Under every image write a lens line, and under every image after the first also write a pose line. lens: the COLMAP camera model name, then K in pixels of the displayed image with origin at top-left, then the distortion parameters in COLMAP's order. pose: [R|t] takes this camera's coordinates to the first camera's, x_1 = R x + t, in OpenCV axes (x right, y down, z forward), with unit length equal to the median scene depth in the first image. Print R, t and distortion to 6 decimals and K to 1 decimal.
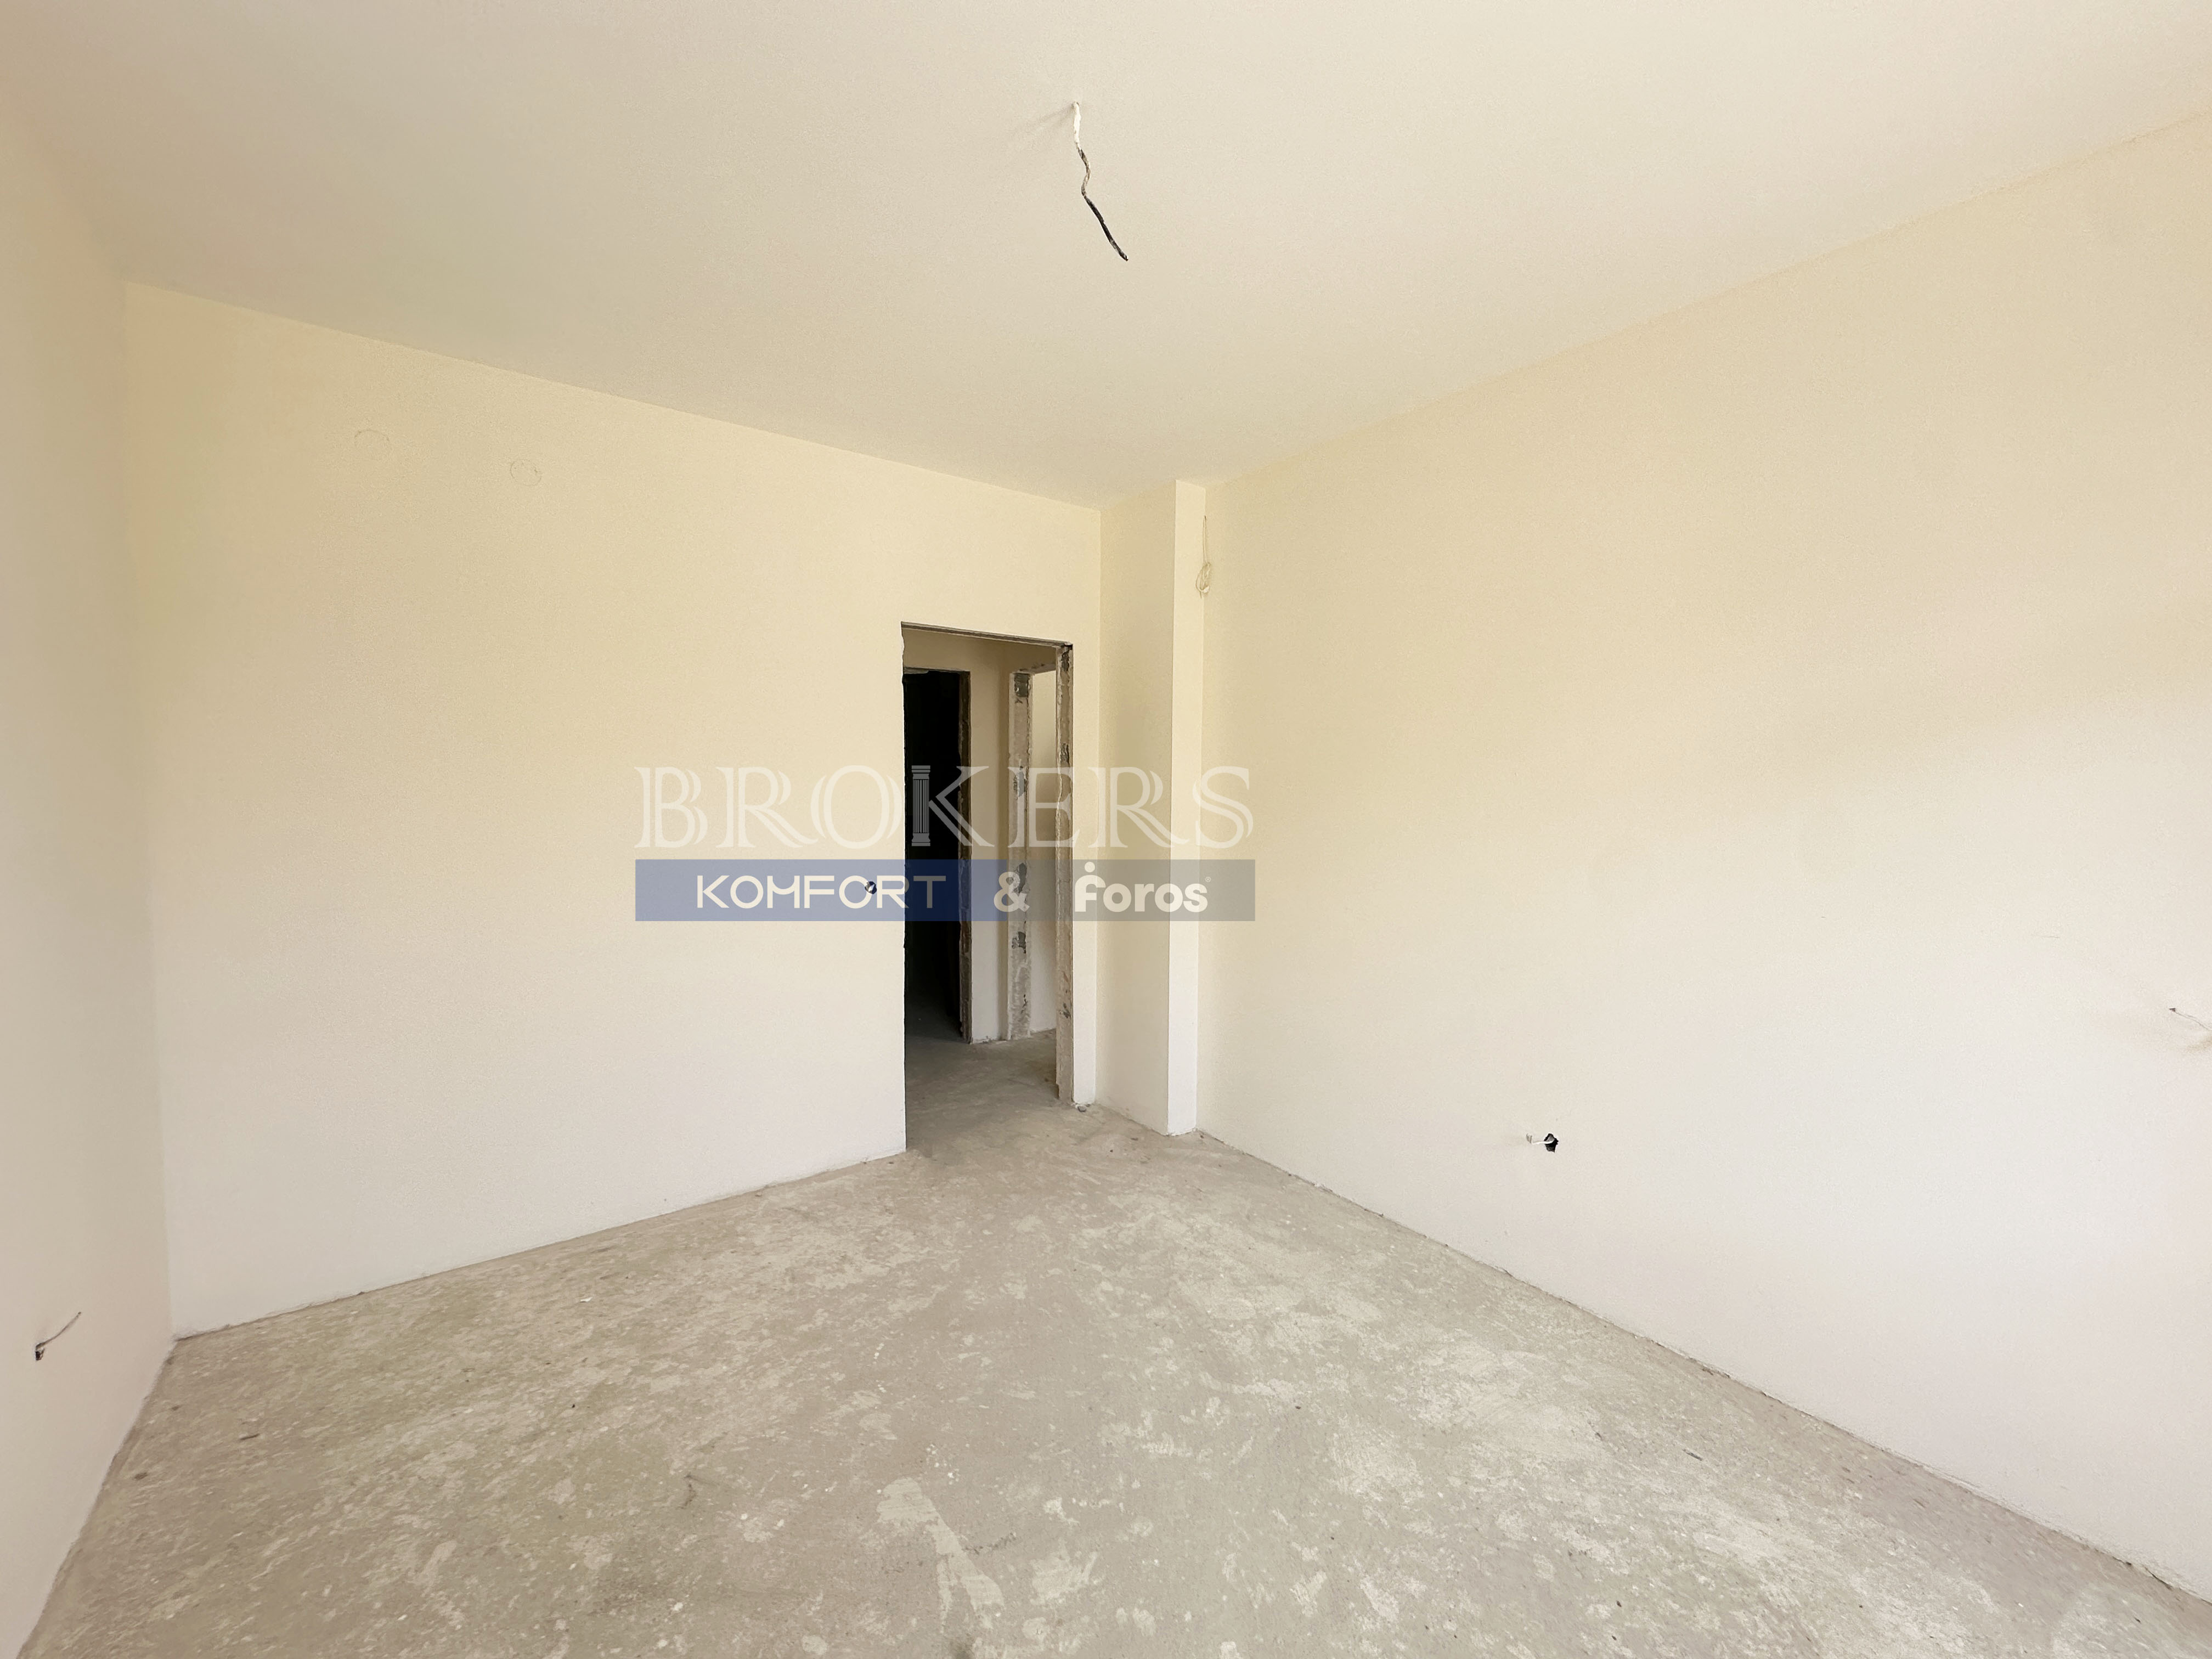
lens RADIAL K [[944.4, 0, 1106.0], [0, 944.4, 829.5], [0, 0, 1]] dist [-0.000057, 0.000374]
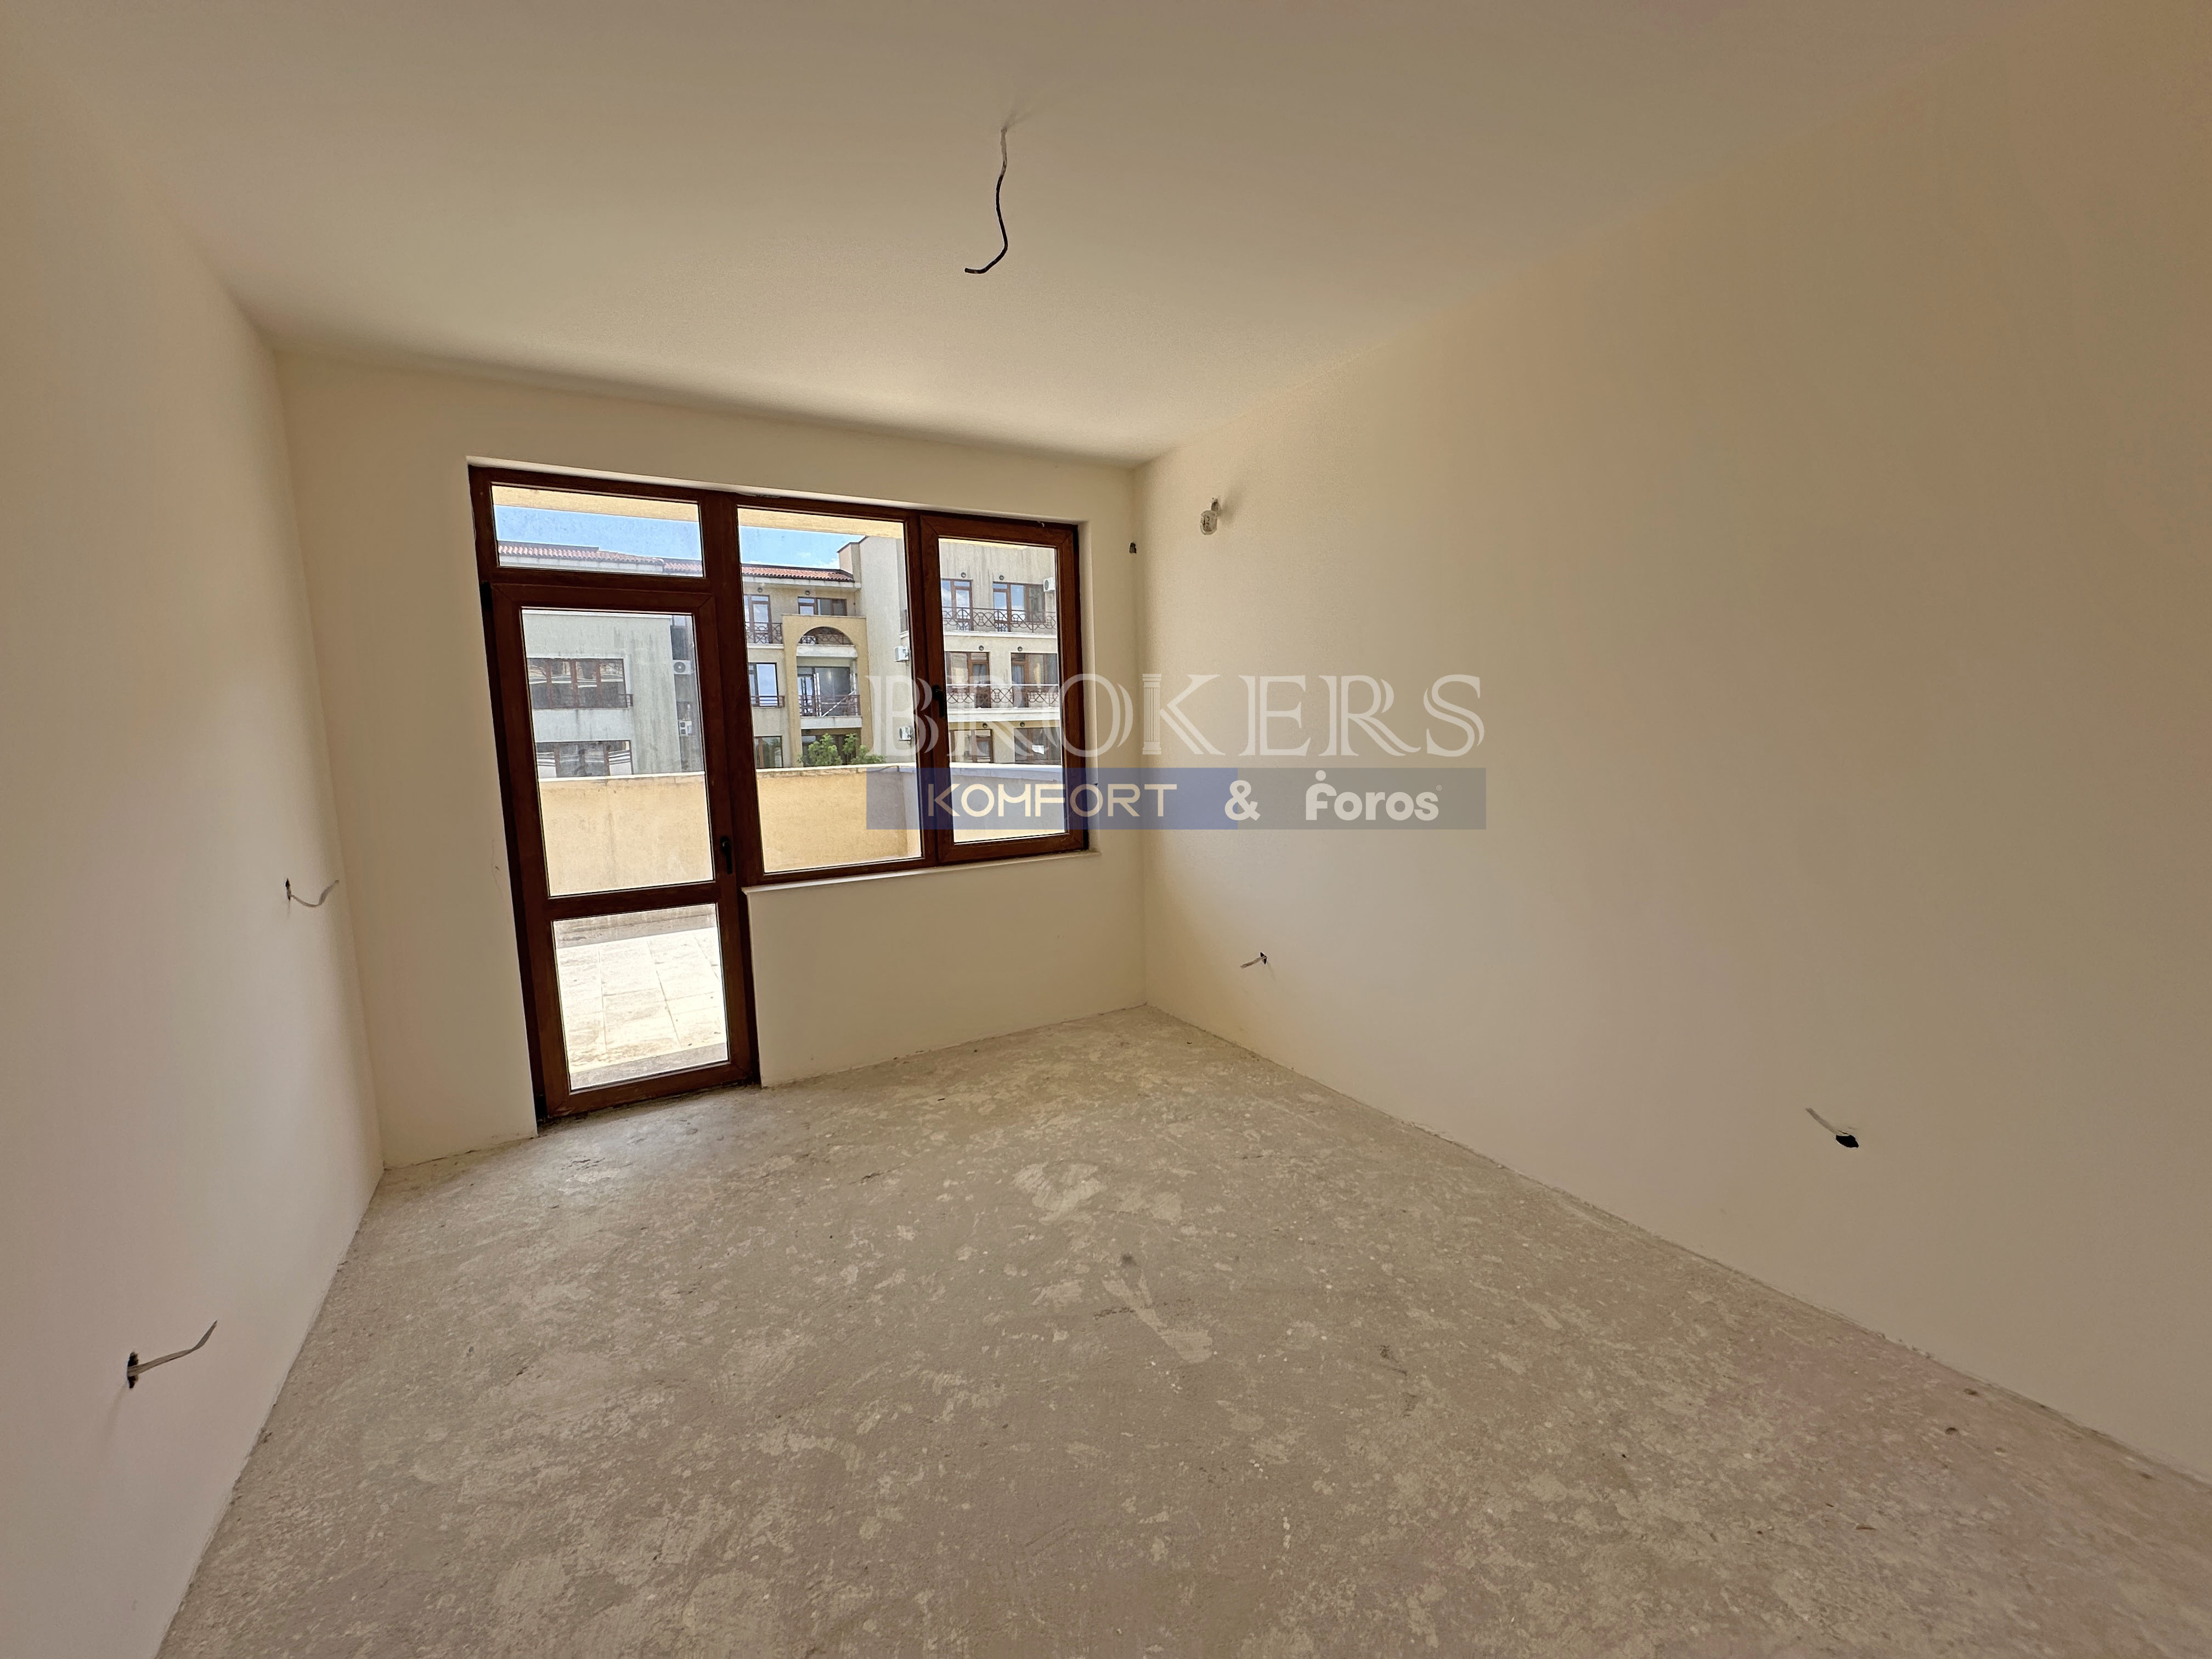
lens RADIAL K [[903.5, 0, 1103.0], [0, 903.5, 836.5], [0, 0, 1]] dist [-0.001668, -0.000061]
pose [[-0.994754, 0.013235, 0.101432, -0.216857], [0.030118, 0.985534, 0.166782, -0.072813], [-0.097757, 0.168962, -0.980763, 1.882058]]
